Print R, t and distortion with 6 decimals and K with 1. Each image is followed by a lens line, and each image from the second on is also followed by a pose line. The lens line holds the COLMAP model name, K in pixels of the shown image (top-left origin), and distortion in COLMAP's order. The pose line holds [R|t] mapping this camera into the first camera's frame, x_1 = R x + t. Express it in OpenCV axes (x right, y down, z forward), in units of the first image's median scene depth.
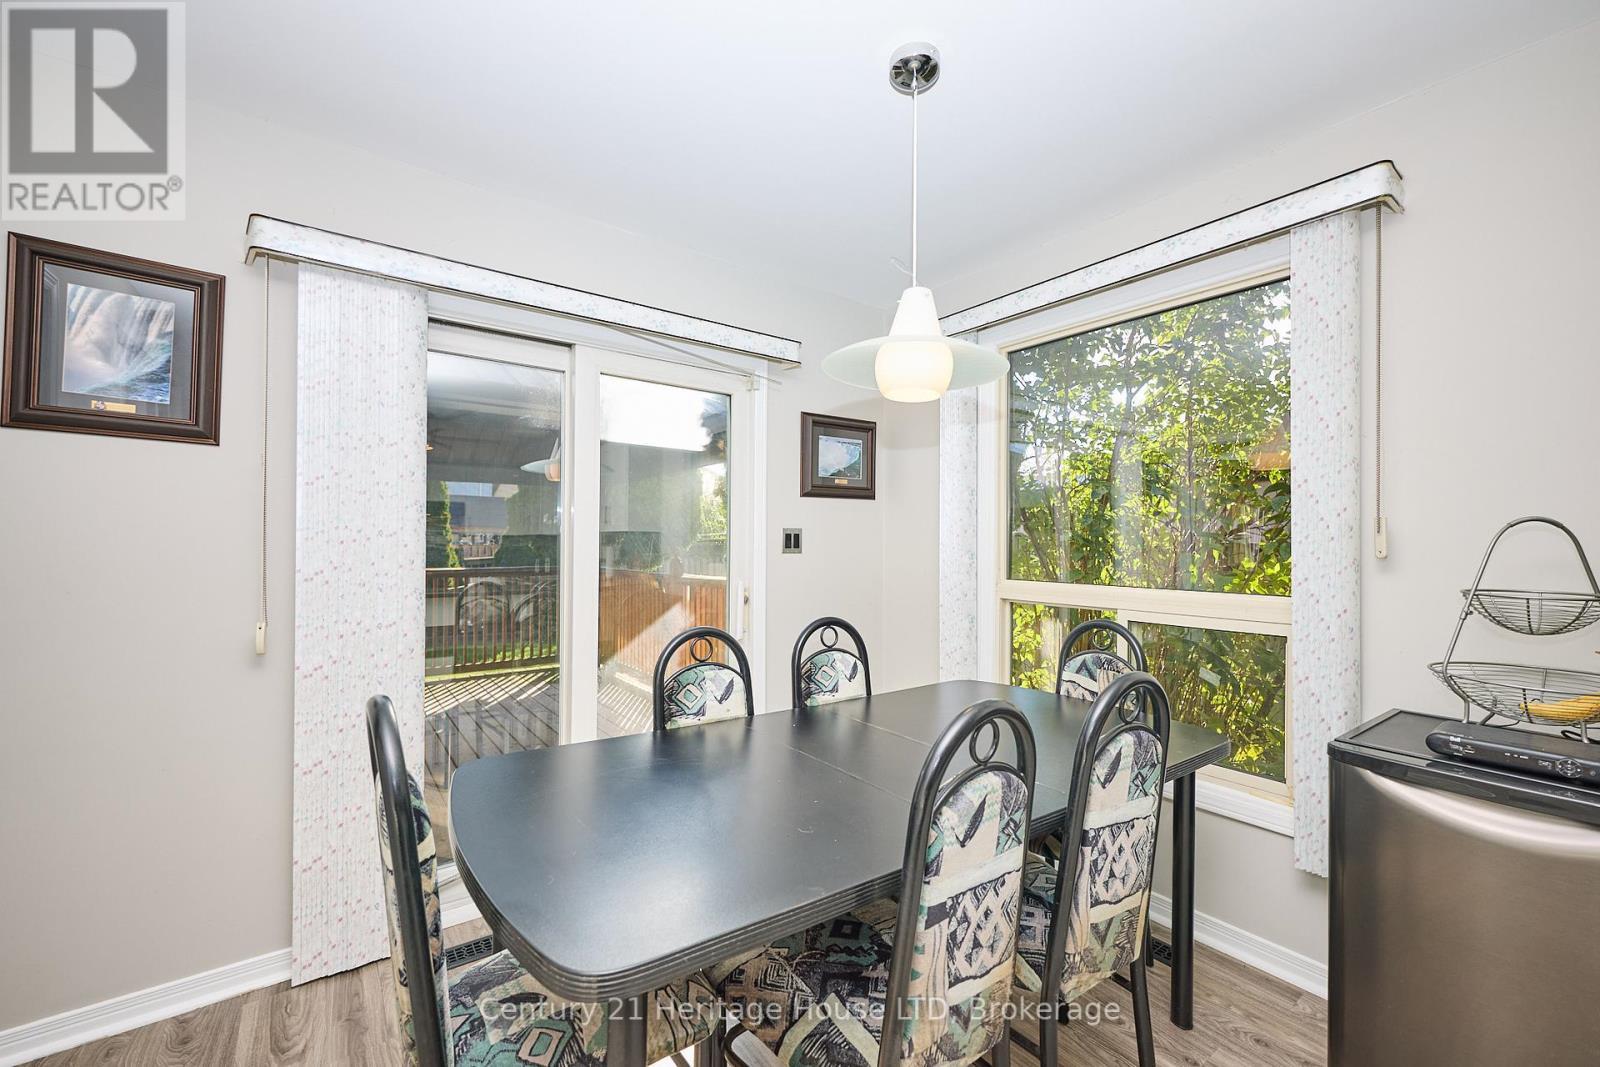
lens RADIAL K [[684.4, 0, 792.8], [0, 684.4, 535.7], [0, 0, 1]] dist [-0.000797, 0.000021]
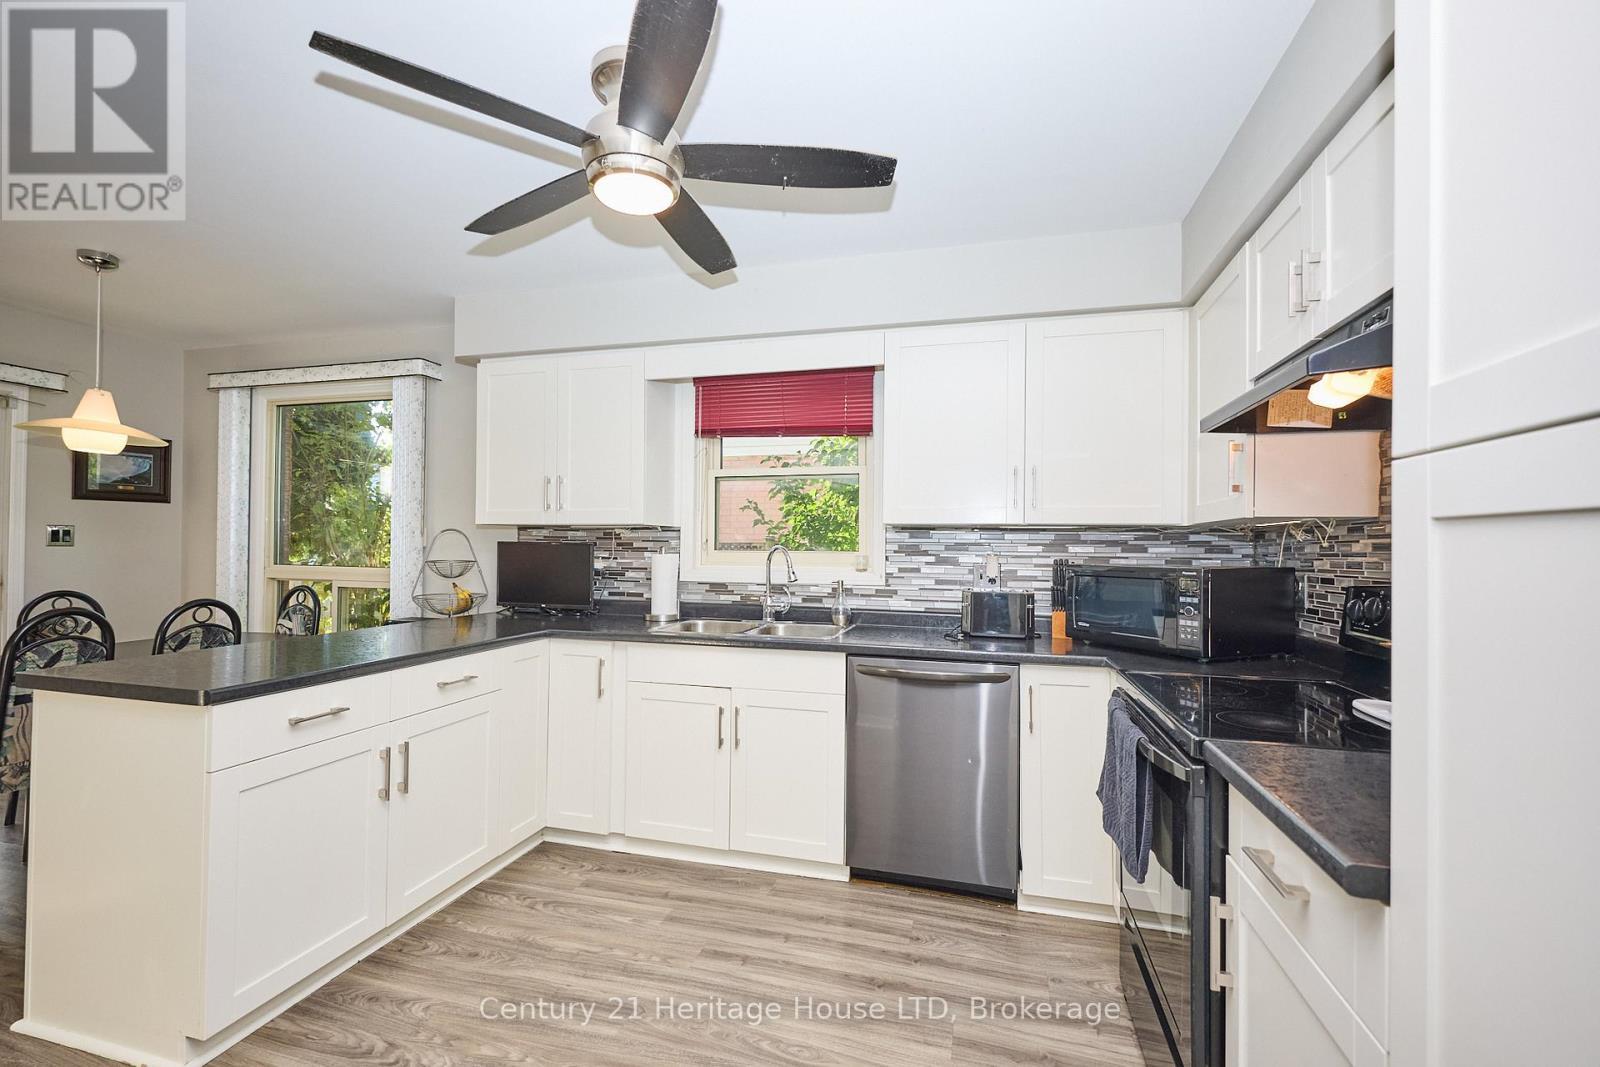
lens RADIAL K [[684.4, 0, 792.8], [0, 684.4, 535.7], [0, 0, 1]] dist [-0.000797, 0.000021]
pose [[0.773526, 0.008678, 0.633706, 0.277351], [-0.010365, 0.999946, -0.001041, -0.005951], [-0.633680, -0.005763, 0.773574, -0.884534]]
